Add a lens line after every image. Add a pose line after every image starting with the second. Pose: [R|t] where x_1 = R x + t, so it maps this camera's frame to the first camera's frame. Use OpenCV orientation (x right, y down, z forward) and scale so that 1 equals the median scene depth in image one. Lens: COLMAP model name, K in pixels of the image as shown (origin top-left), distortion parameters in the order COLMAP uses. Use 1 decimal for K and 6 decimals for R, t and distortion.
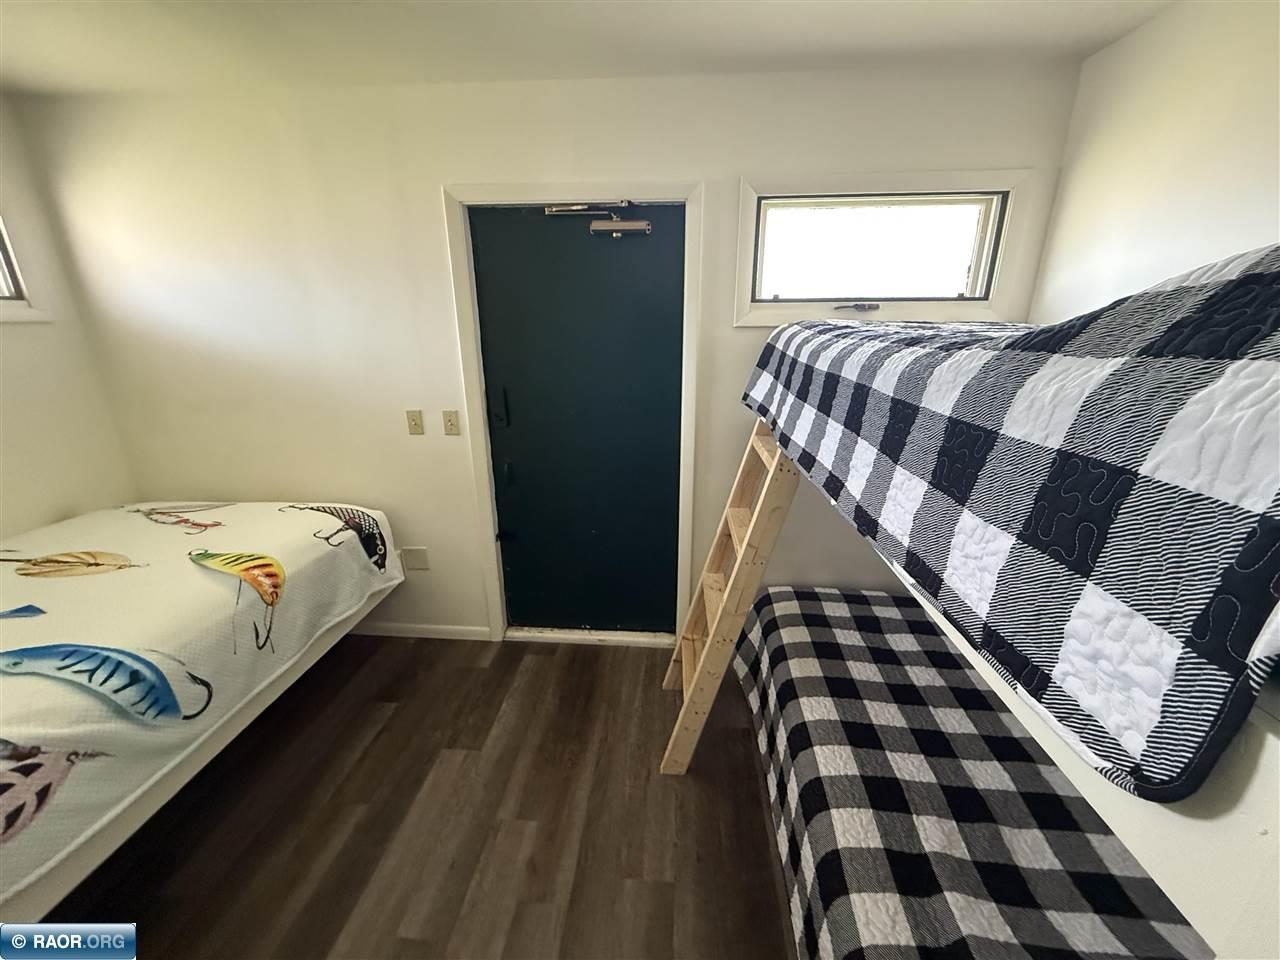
lens RADIAL K [[518.9, 0, 645.4], [0, 518.9, 487.1], [0, 0, 1]] dist [0.007141, -0.000049]
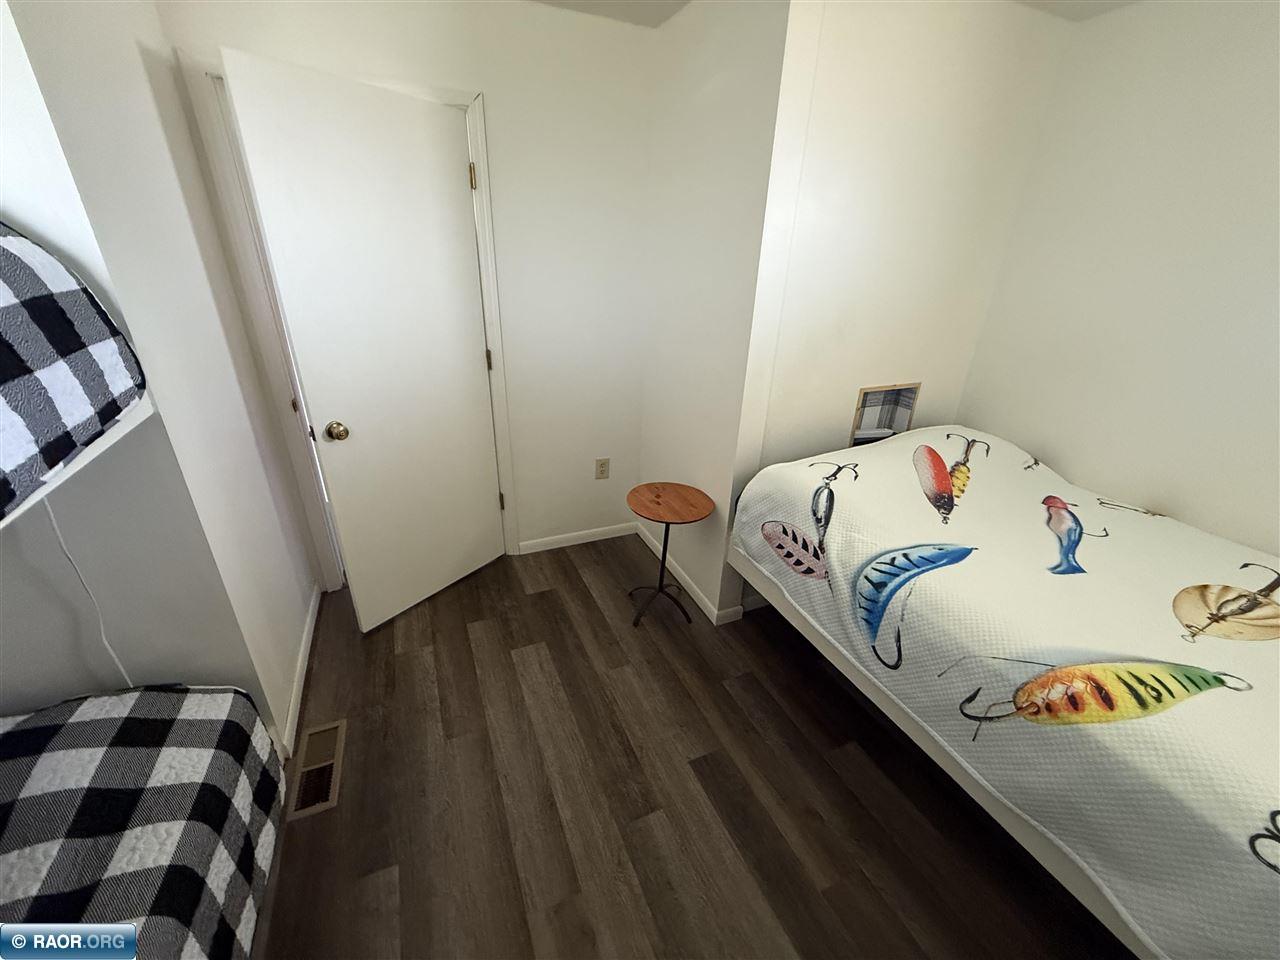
lens RADIAL K [[518.9, 0, 639.7], [0, 518.9, 482.3], [0, 0, 1]] dist [0.007141, -0.000049]
pose [[-0.882125, 0.167303, -0.440301, -0.047685], [-0.181691, 0.741580, 0.645792, -0.385989], [0.434561, 0.649668, -0.623769, 1.172261]]
